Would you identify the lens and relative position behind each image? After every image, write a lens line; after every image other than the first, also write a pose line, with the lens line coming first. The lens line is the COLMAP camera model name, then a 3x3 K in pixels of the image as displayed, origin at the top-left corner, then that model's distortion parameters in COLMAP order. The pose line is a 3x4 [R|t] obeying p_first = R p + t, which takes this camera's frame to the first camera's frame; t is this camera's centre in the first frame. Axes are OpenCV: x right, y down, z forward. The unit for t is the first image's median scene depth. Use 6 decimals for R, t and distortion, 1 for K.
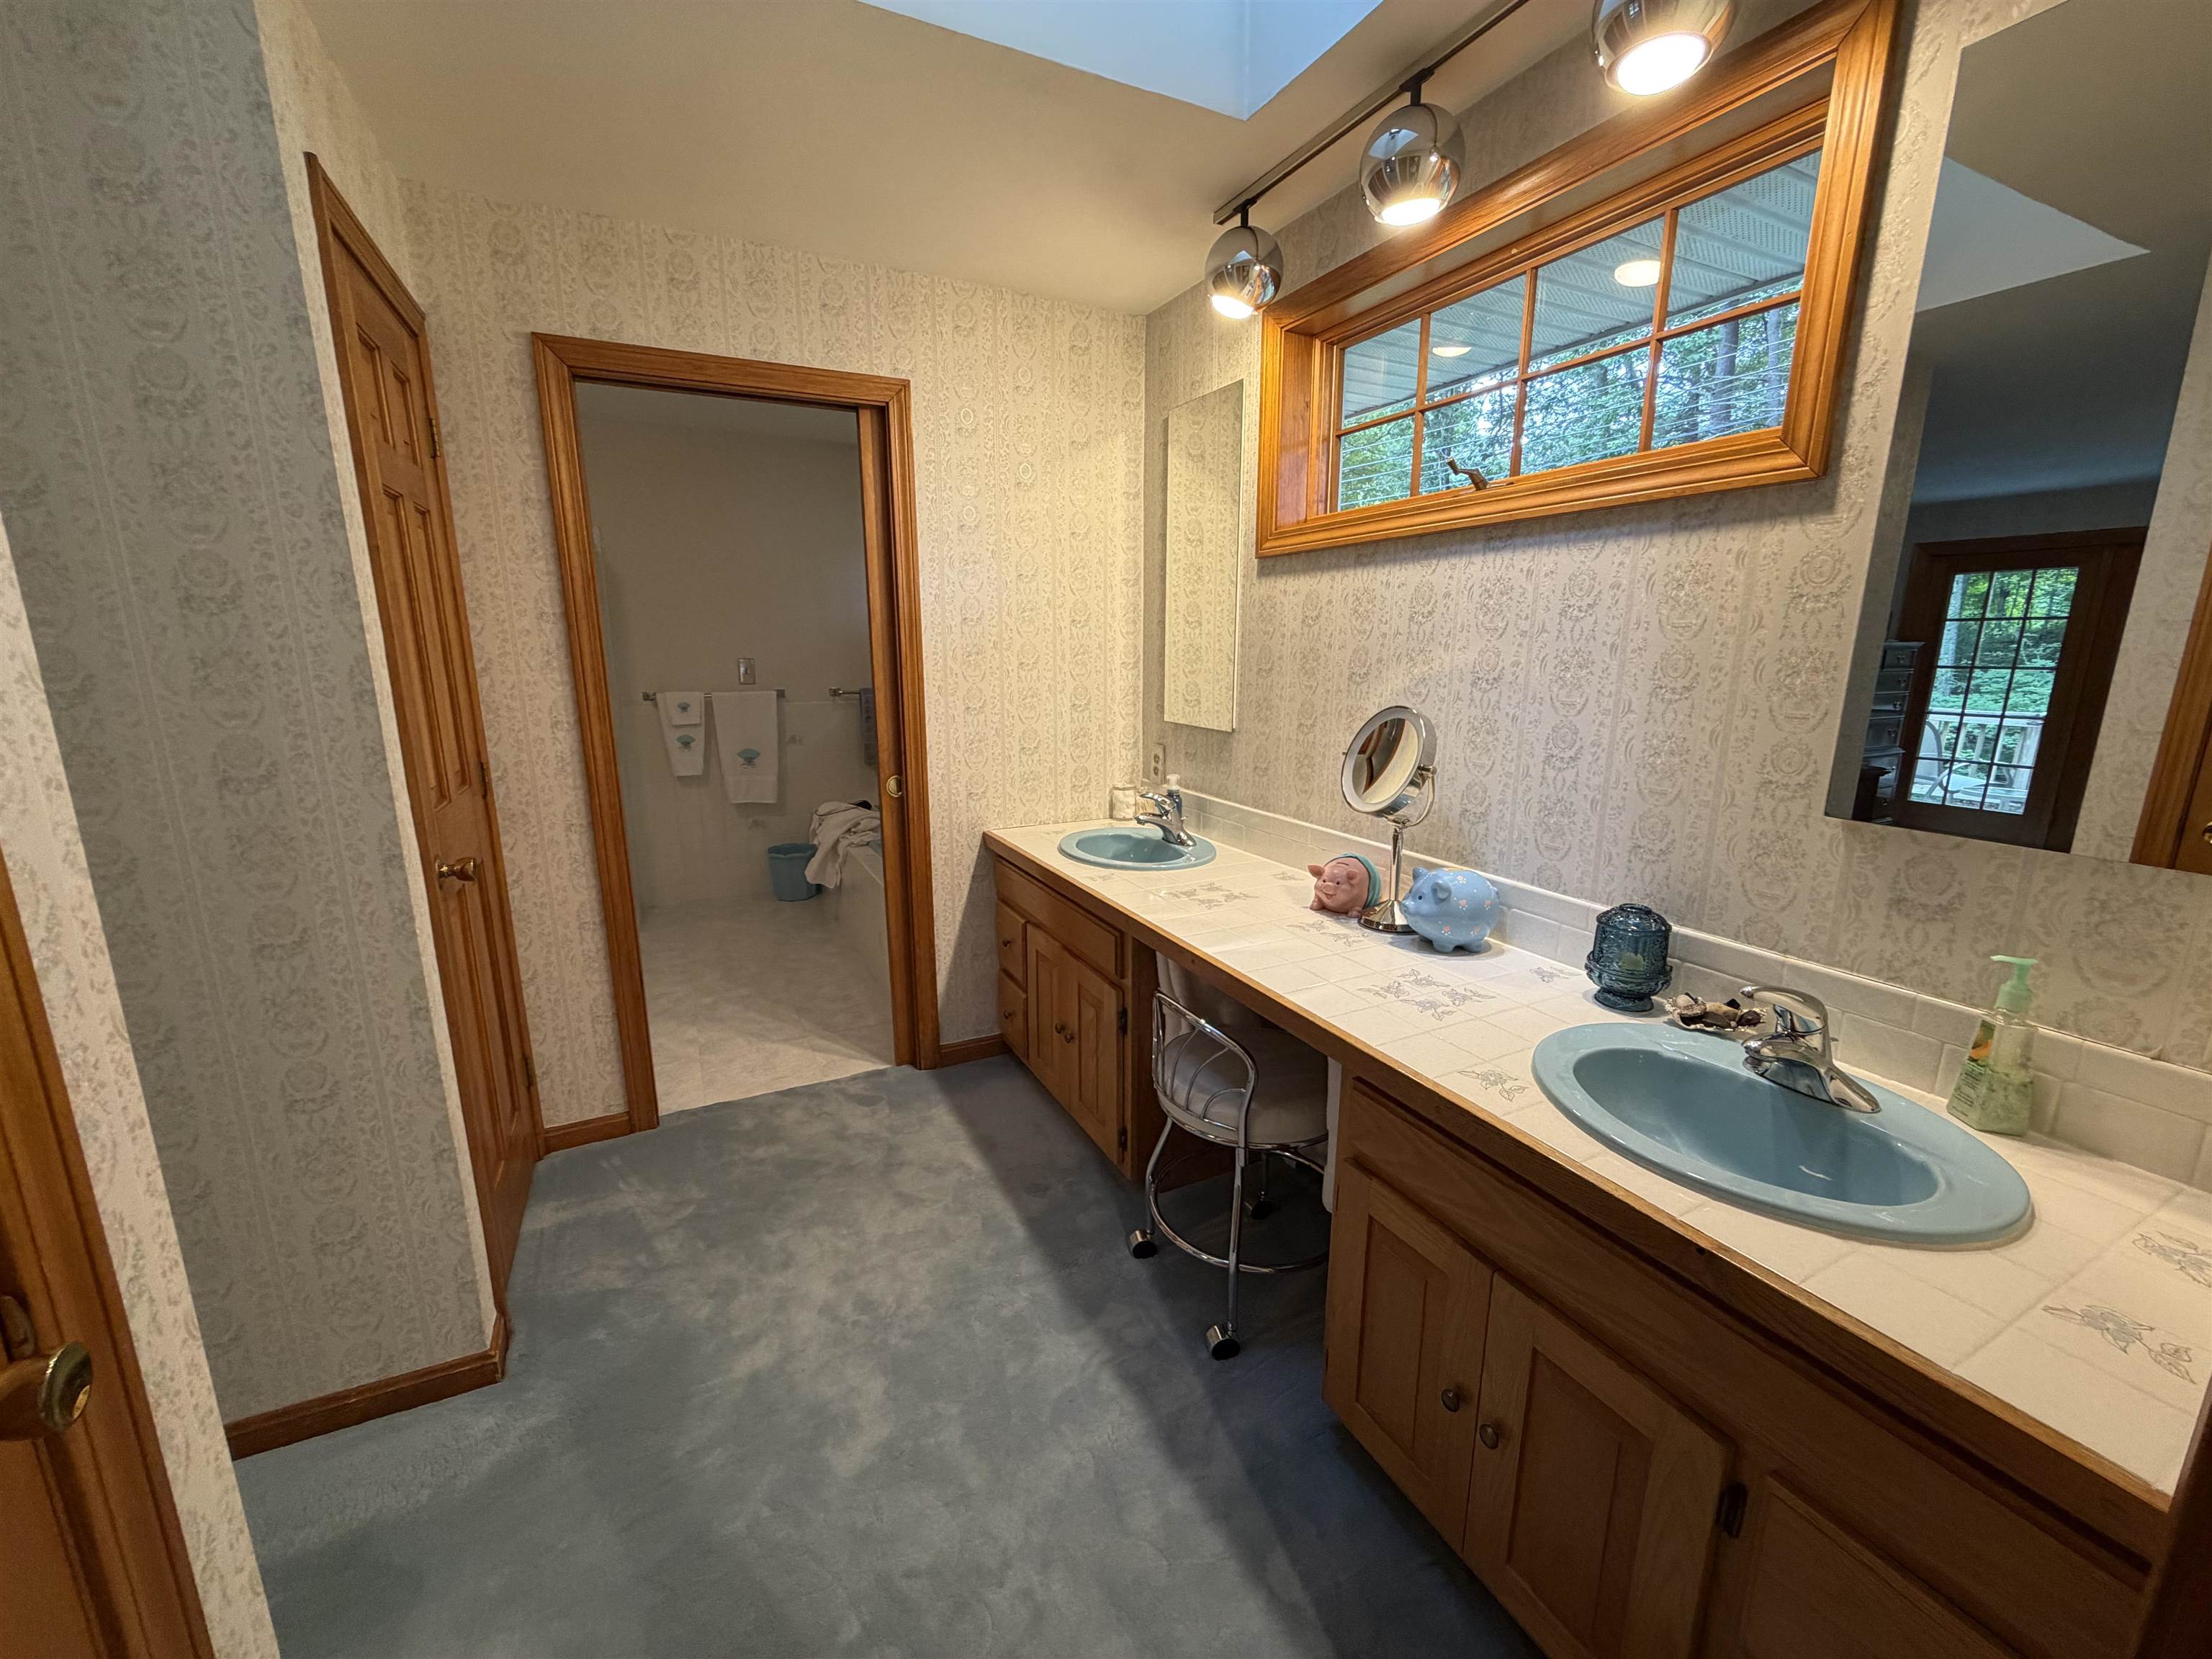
lens RADIAL K [[878.5, 0, 1106.0], [0, 878.5, 827.9], [0, 0, 1]] dist [0.000442, -0.000626]
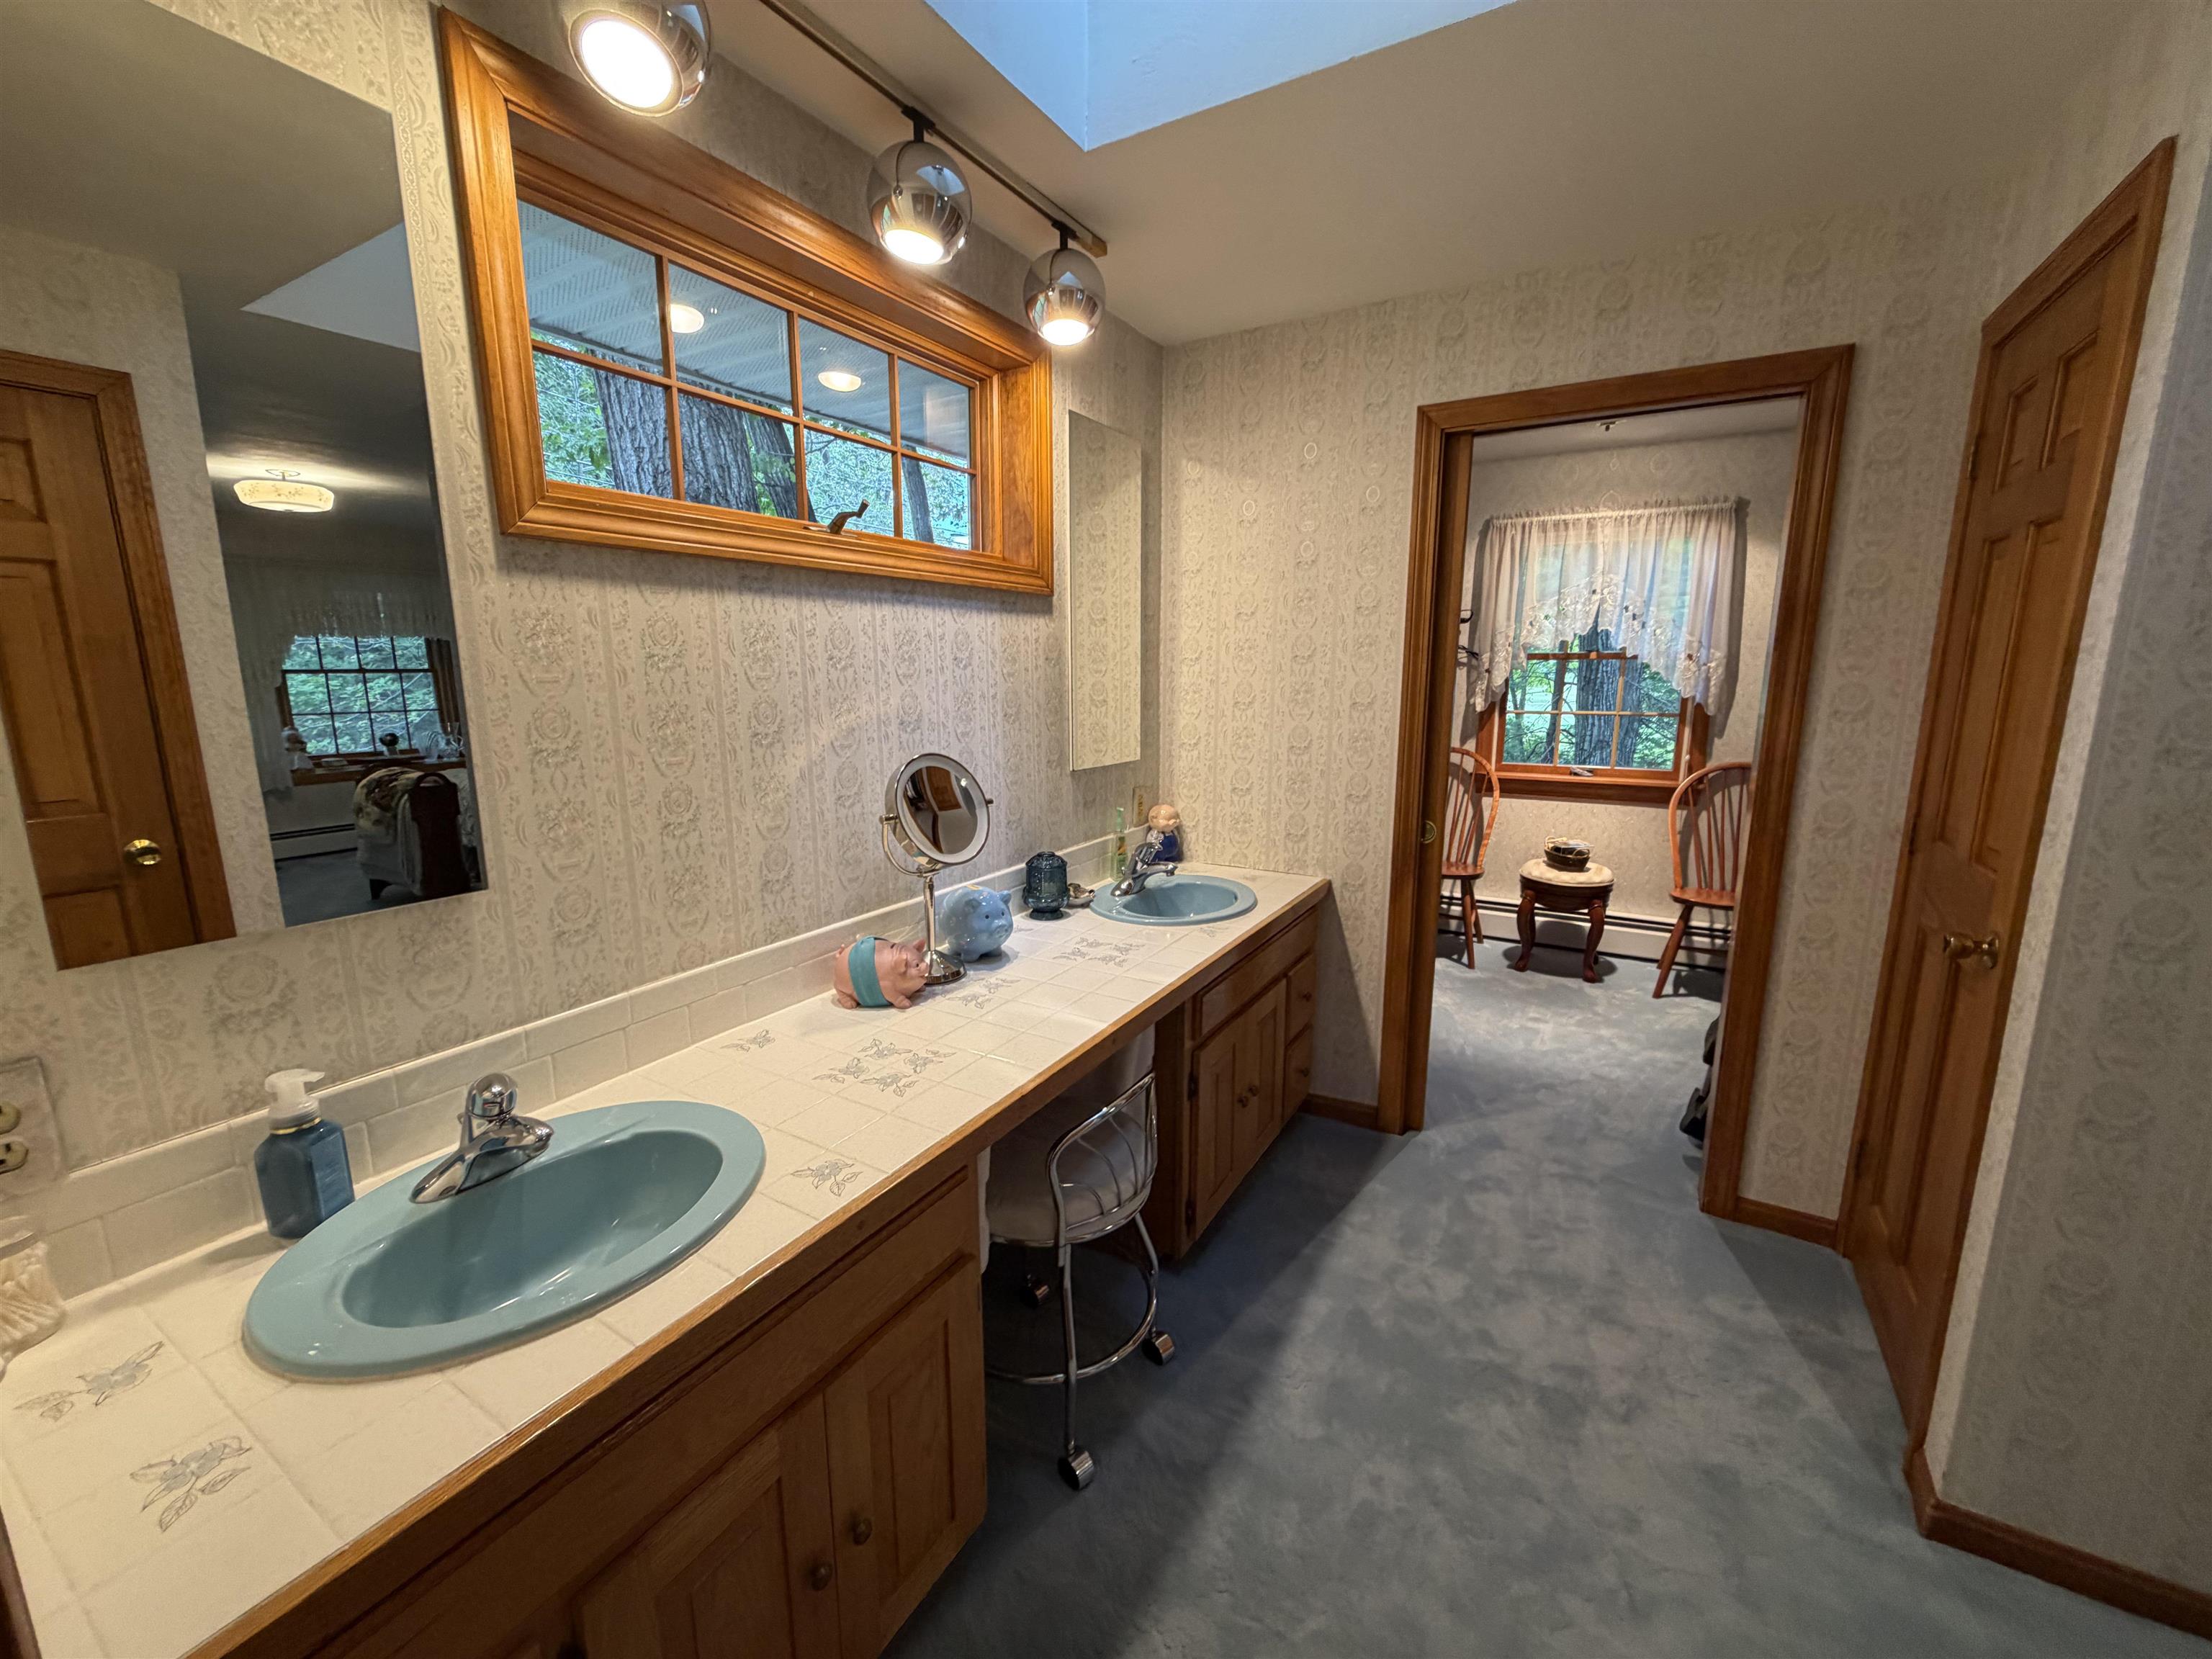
lens RADIAL K [[878.5, 0, 1099.1], [0, 878.5, 832.2], [0, 0, 1]] dist [0.000442, -0.000626]
pose [[-0.534531, -0.157199, 0.830400, -0.591883], [0.178121, 0.939526, 0.292514, -0.308331], [-0.826166, 0.304269, -0.474205, 1.329063]]
